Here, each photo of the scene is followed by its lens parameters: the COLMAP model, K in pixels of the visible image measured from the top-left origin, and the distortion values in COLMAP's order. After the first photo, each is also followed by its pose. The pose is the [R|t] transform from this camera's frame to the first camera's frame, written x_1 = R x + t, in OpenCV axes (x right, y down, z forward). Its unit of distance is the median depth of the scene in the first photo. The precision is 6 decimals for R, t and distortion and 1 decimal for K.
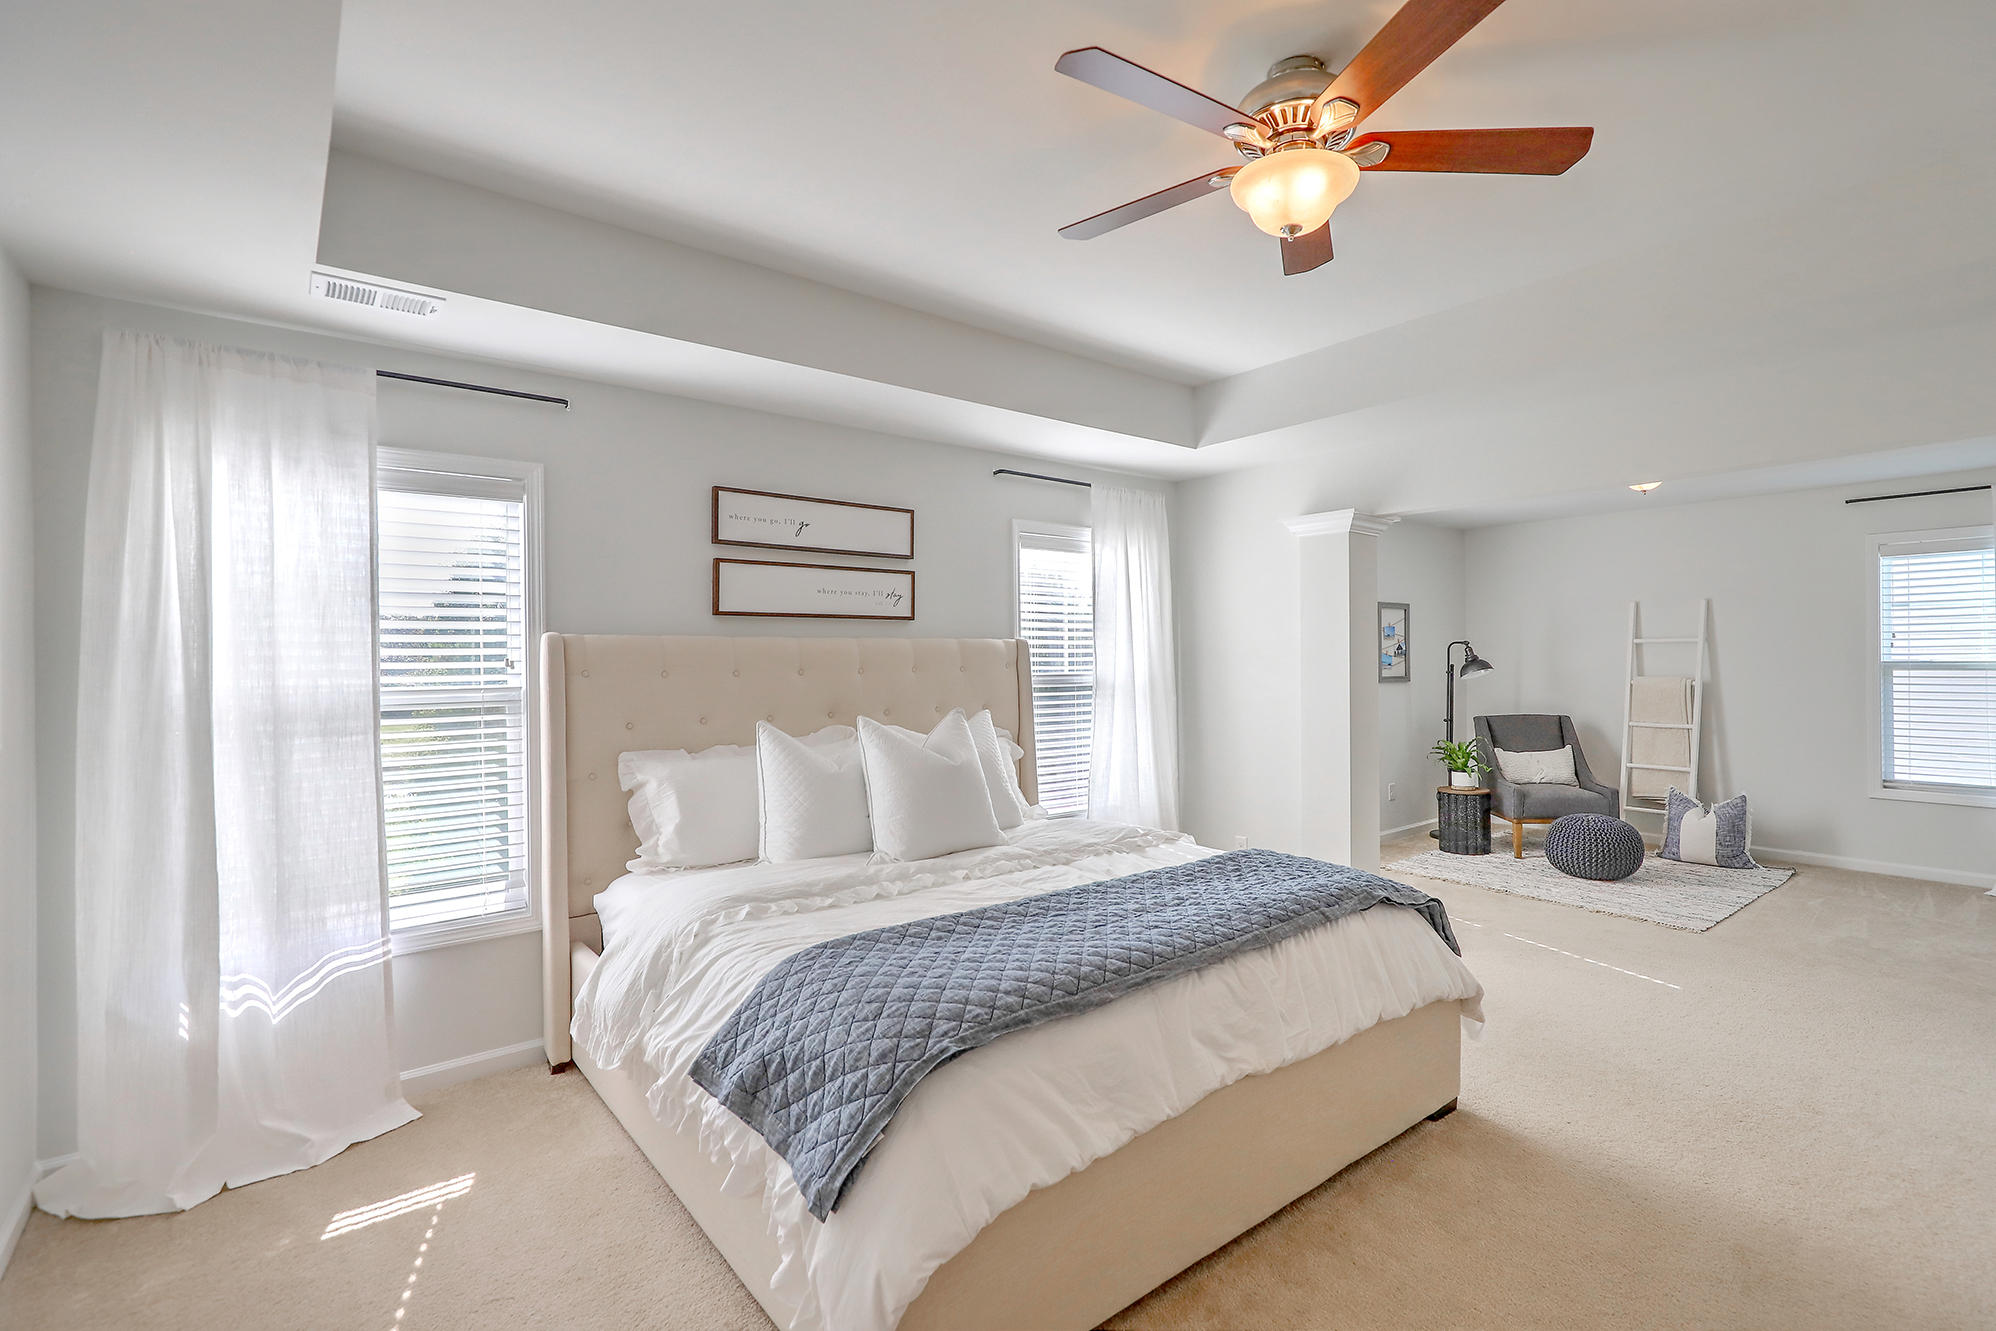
lens RADIAL K [[905.0, 0, 998.6], [0, 905.0, 659.7], [0, 0, 1]] dist [-0.003898, -0.000585]
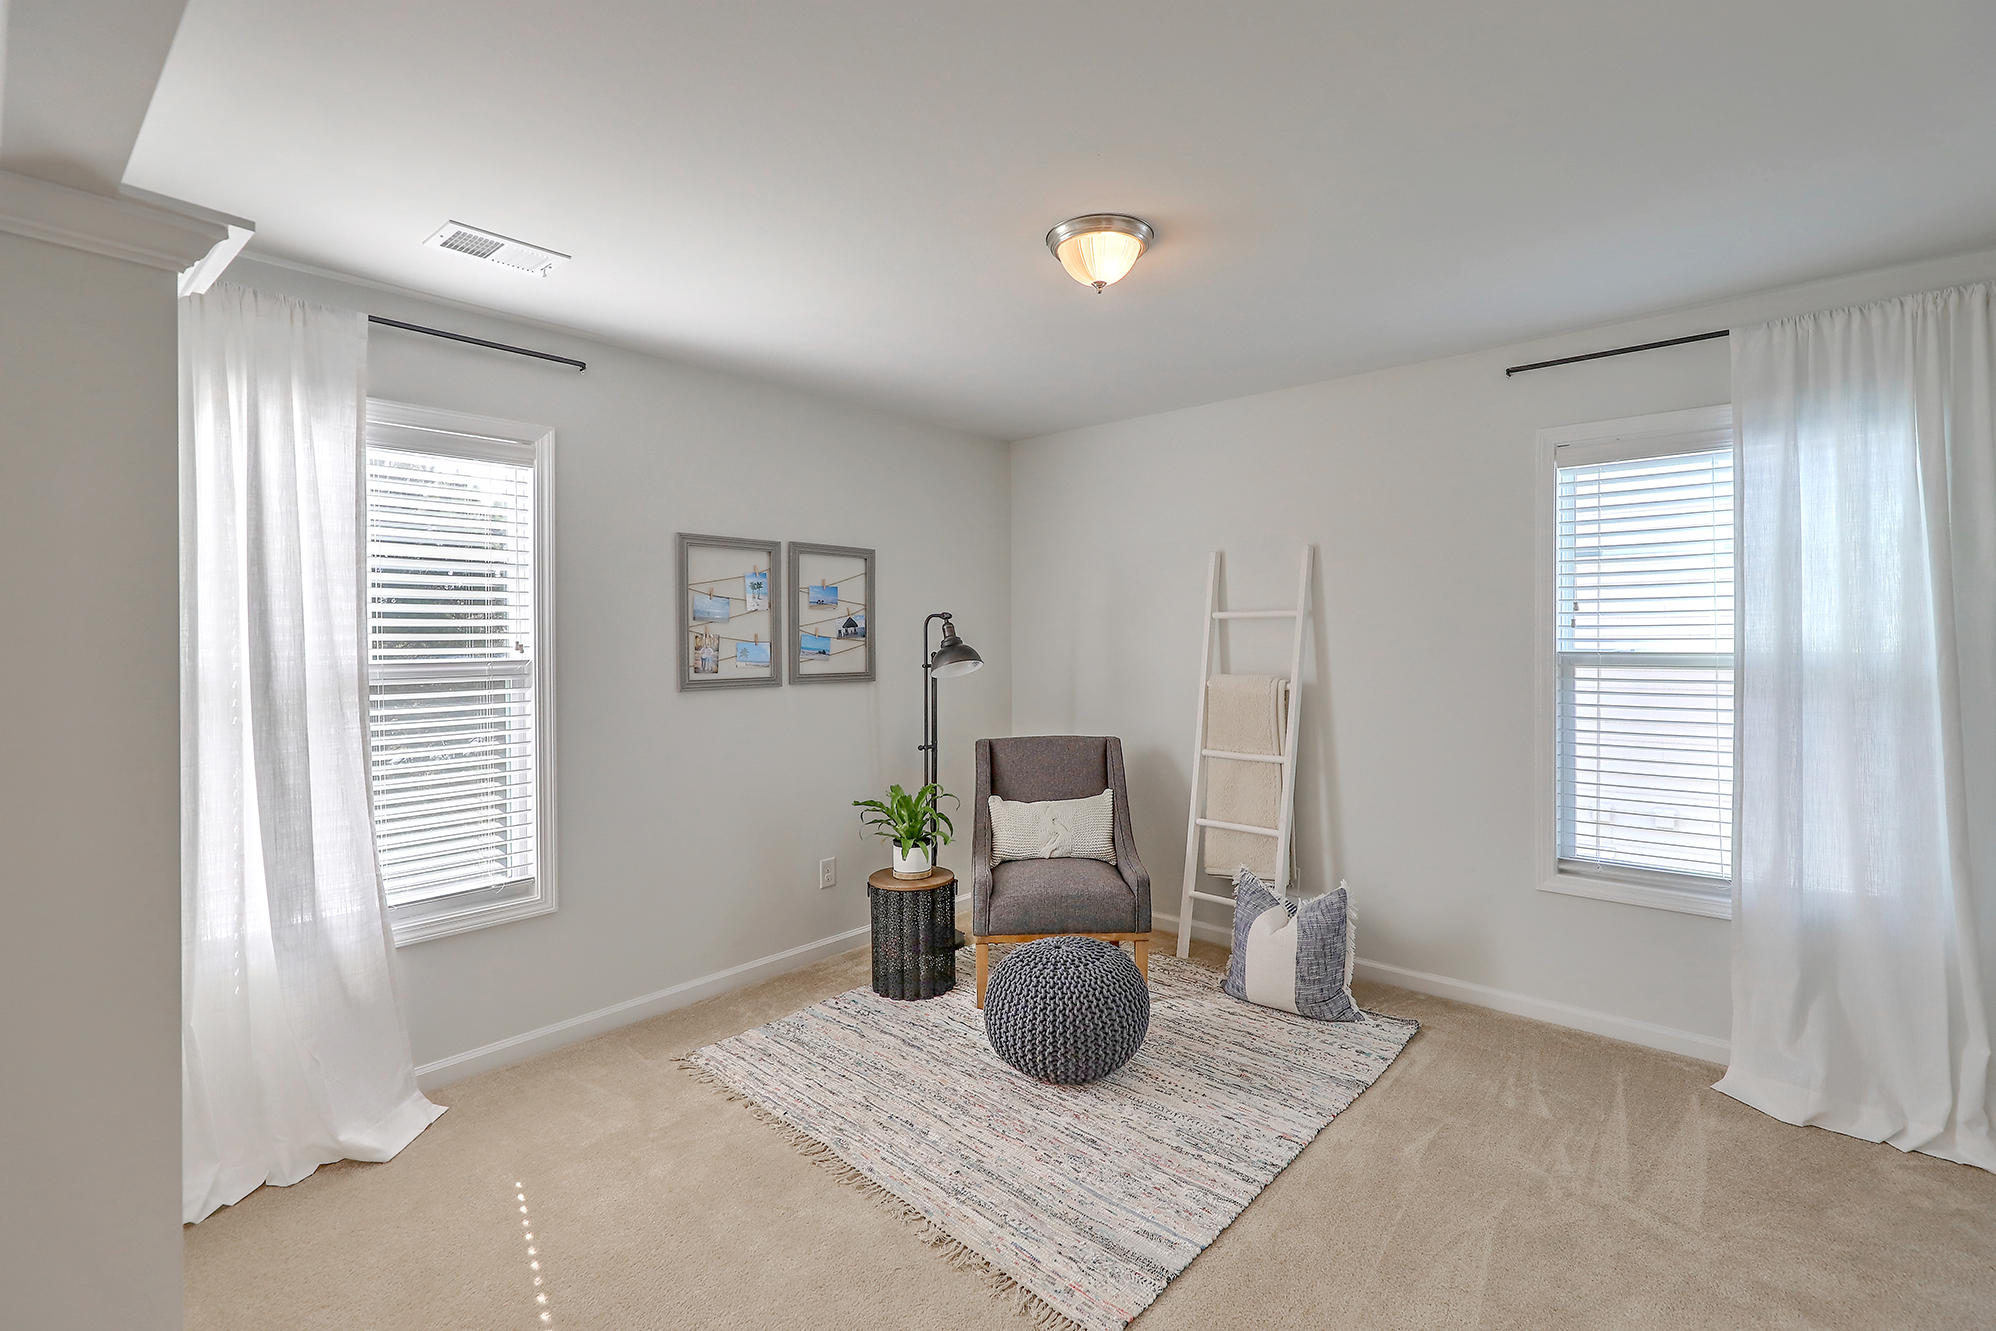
lens RADIAL K [[905.0, 0, 999.9], [0, 905.0, 643.7], [0, 0, 1]] dist [-0.003898, -0.000585]
pose [[0.985851, 0.003725, 0.167583, 0.490086], [-0.004684, 0.999975, 0.005325, -0.004219], [-0.167559, -0.006035, 0.985844, 0.453035]]
